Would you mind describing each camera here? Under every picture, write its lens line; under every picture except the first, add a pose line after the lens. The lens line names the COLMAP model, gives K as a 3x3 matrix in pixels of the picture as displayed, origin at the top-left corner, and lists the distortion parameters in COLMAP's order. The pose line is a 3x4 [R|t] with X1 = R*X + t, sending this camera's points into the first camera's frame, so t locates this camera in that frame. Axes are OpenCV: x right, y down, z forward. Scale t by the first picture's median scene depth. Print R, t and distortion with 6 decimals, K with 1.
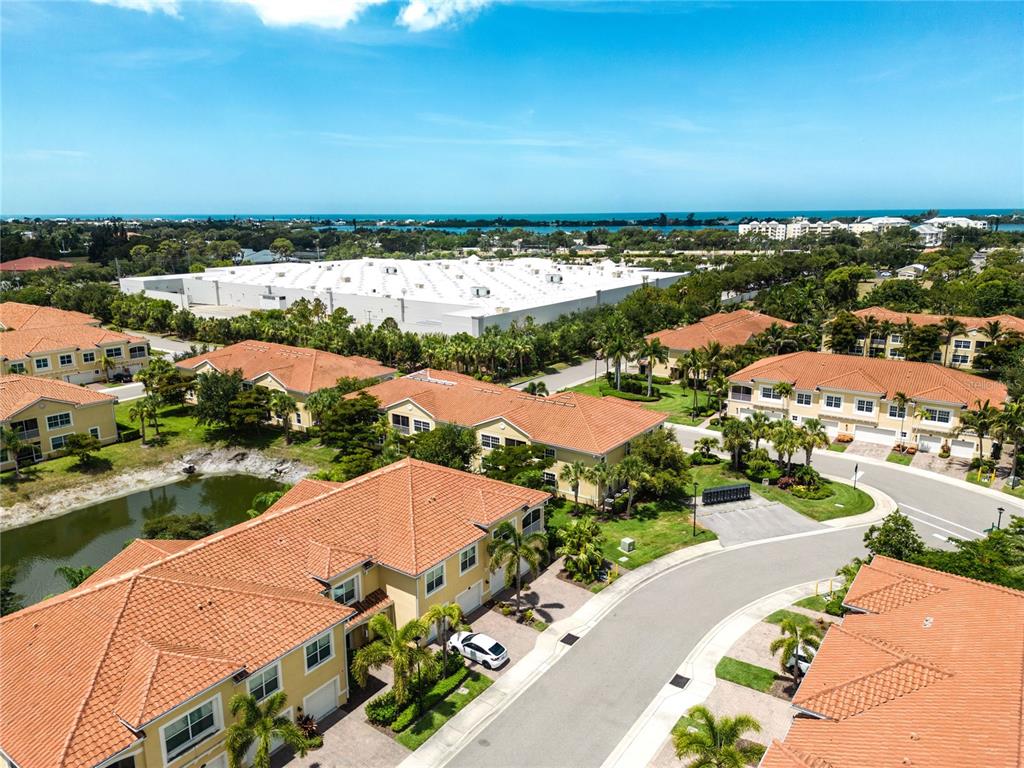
lens RADIAL K [[707.9, 0, 512.0], [0, 707.9, 384.0], [0, 0, 1]] dist [0.042527, 0.000585]
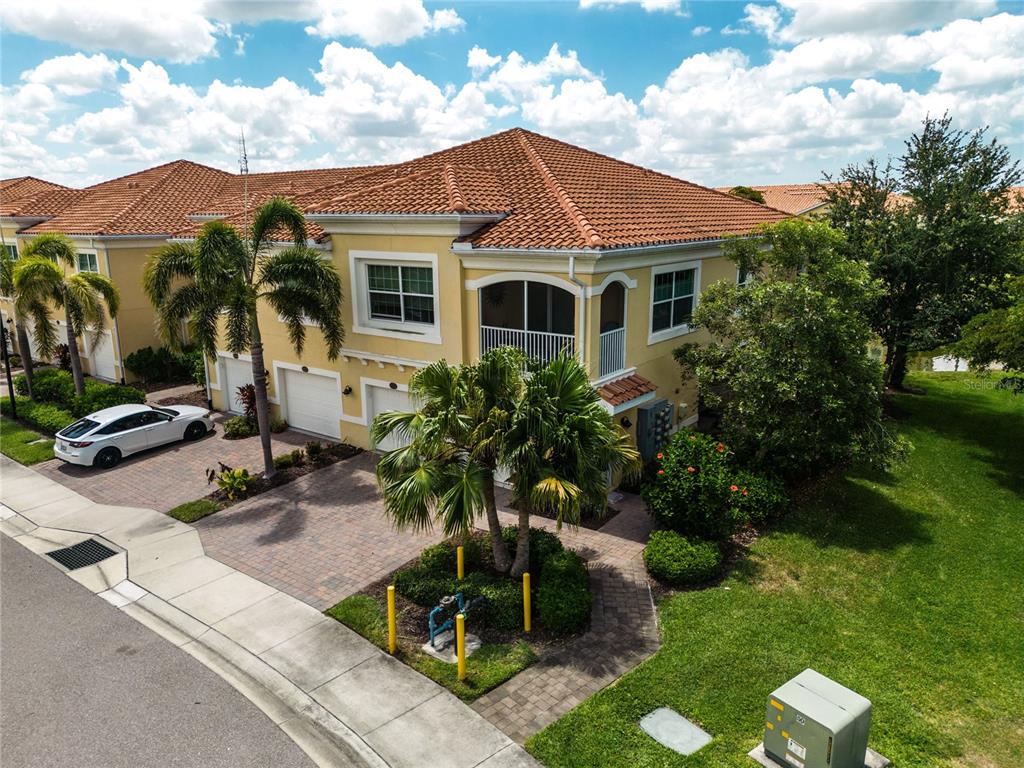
lens RADIAL K [[717.2, 0, 512.0], [0, 717.2, 384.0], [0, 0, 1]] dist [0.064843, -0.060605]
pose [[-0.023907, 0.232252, -0.972362, 0.324478], [-0.227184, 0.945930, 0.231525, 0.161849], [0.973558, 0.226440, 0.030149, 1.041733]]
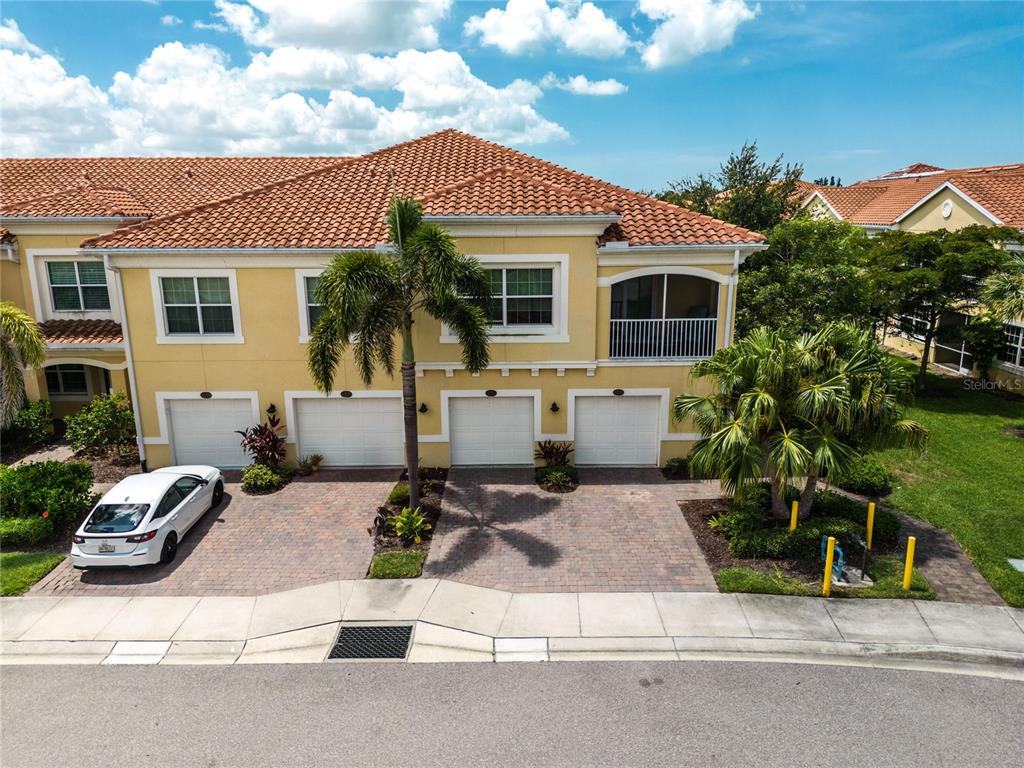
lens RADIAL K [[715.3, 0, 512.0], [0, 715.3, 384.0], [0, 0, 1]] dist [0.078111, -0.077093]
pose [[0.579891, 0.187857, -0.792740, 0.257714], [-0.186001, 0.977881, 0.095670, 0.218937], [0.793177, 0.091973, 0.602006, 0.798928]]
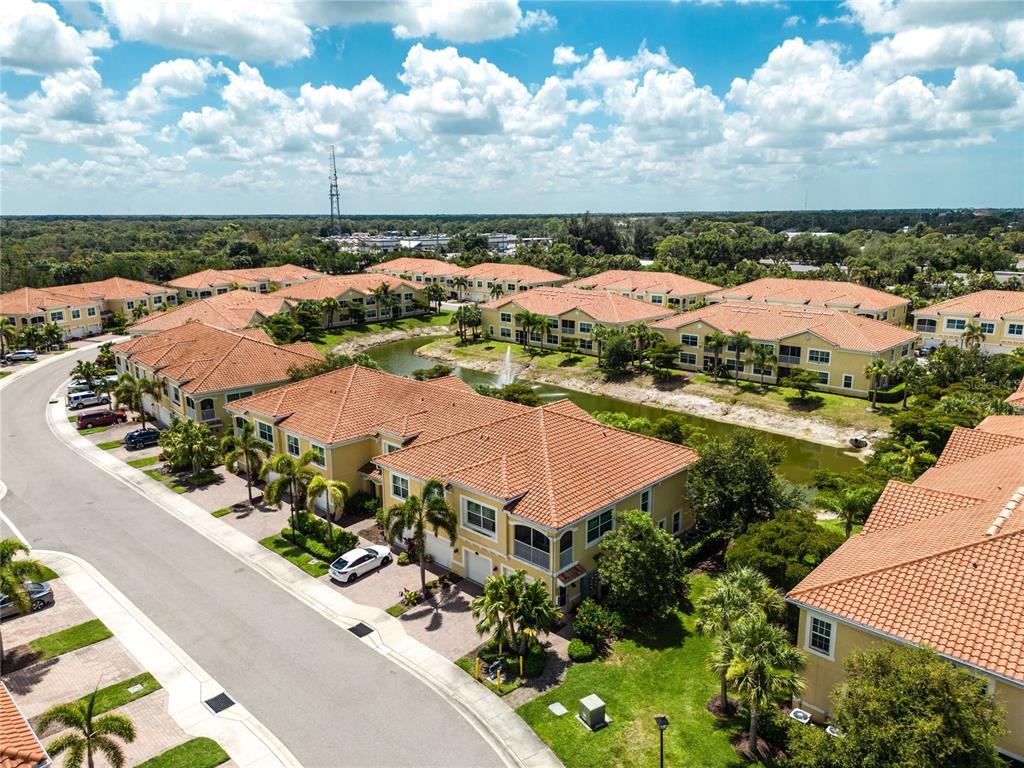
lens RADIAL K [[721.9, 0, 512.0], [0, 721.9, 384.0], [0, 0, 1]] dist [0.034149, -0.001727]
pose [[-0.130349, 0.233158, -0.963663, 0.699287], [-0.223398, 0.940055, 0.257664, -0.130222], [0.965972, 0.248866, -0.070448, 1.042022]]
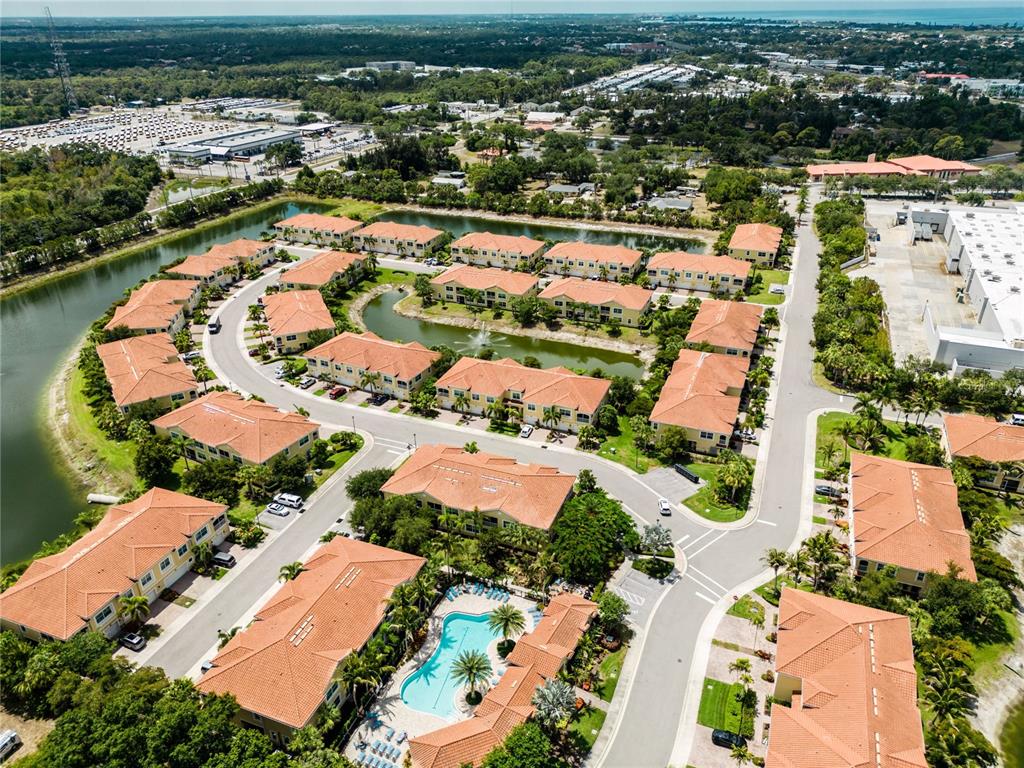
lens RADIAL K [[725.2, 0, 512.0], [0, 725.2, 384.0], [0, 0, 1]] dist [0.002804, 0.000304]
pose [[0.244867, 0.442910, -0.862479, 2.330819], [-0.222833, 0.891457, 0.394526, -0.958714], [0.943603, 0.095582, 0.316983, -0.114139]]
